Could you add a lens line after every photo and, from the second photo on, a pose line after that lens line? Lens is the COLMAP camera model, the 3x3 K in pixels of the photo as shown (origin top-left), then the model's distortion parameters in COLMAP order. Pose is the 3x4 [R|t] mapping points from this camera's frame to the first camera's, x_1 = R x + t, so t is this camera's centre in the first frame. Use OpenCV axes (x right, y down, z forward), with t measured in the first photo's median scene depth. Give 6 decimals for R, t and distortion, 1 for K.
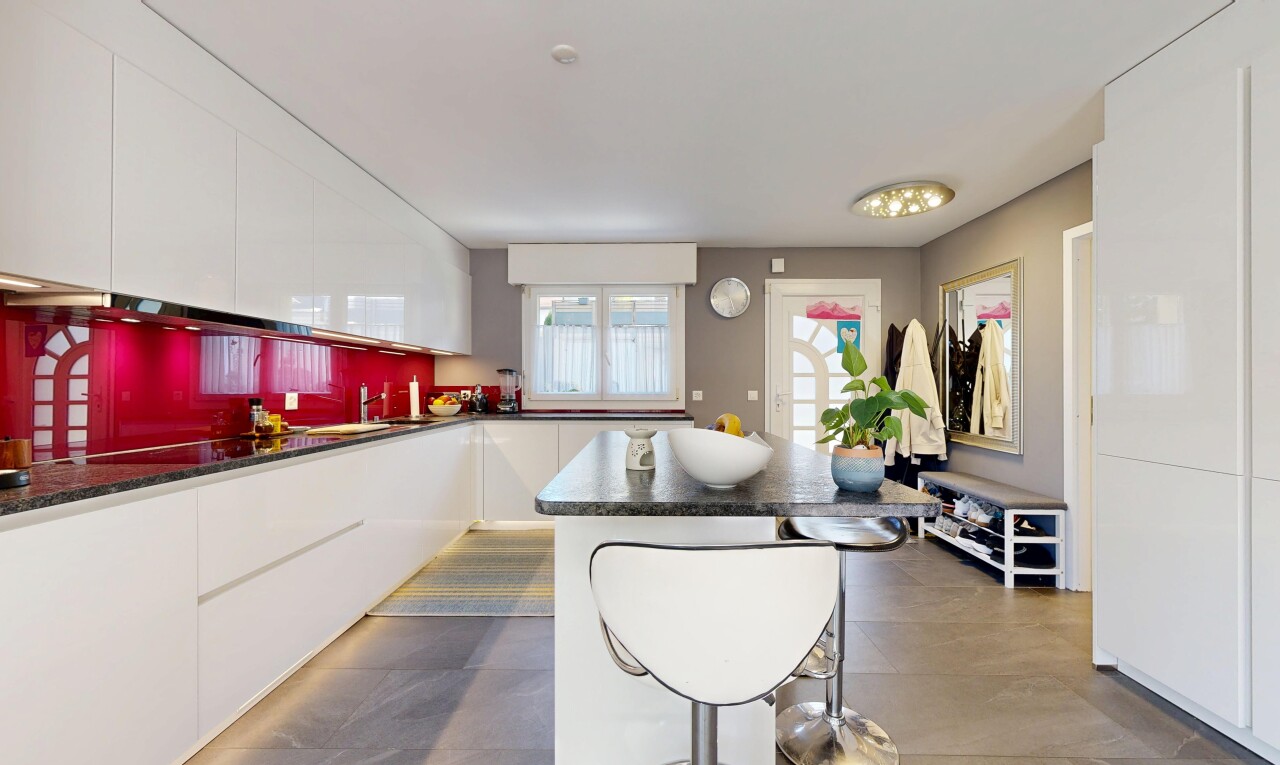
lens RADIAL K [[493.7, 0, 640.5], [0, 493.7, 383.1], [0, 0, 1]] dist [0.001550, 0.000321]
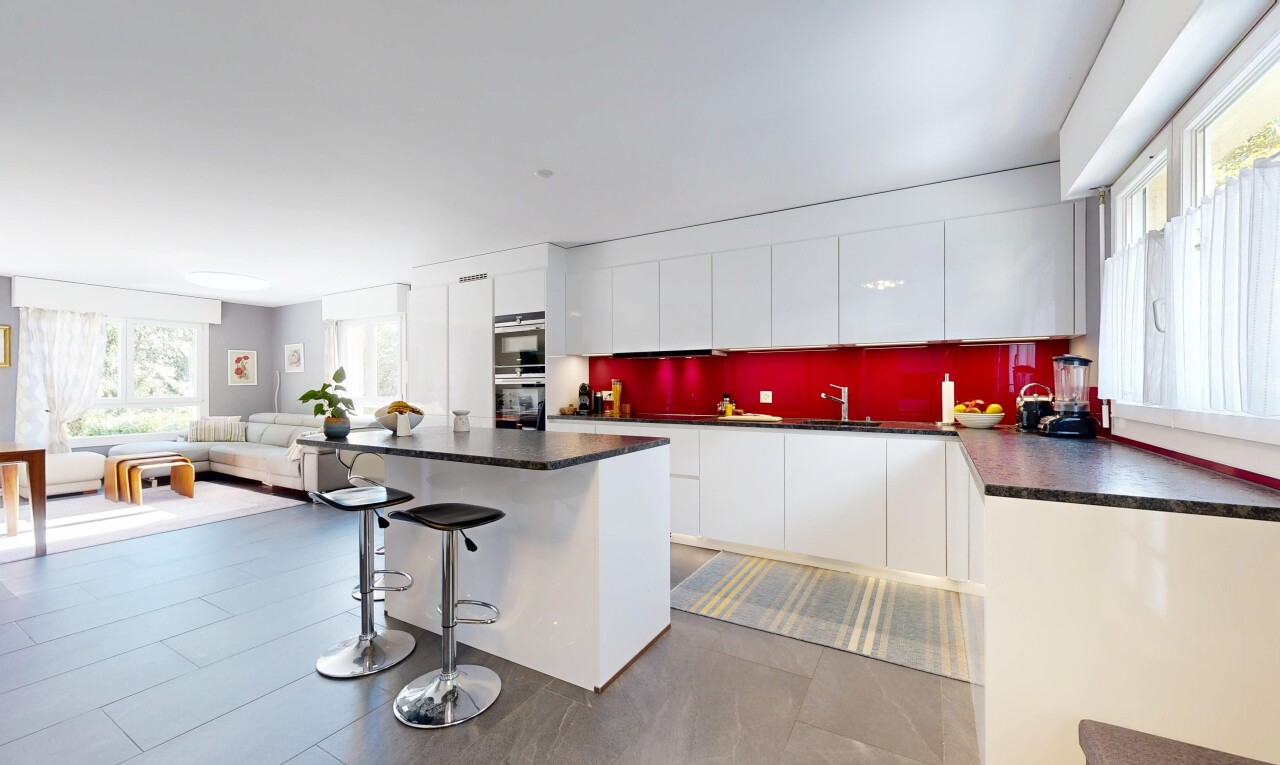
lens RADIAL K [[493.7, 0, 644.9], [0, 493.7, 384.7], [0, 0, 1]] dist [0.001550, 0.000321]
pose [[-0.486604, -0.007655, -0.873589, 0.712852], [0.001744, 0.999951, -0.009733, 0.014033], [0.873621, -0.006259, -0.486566, 1.385141]]
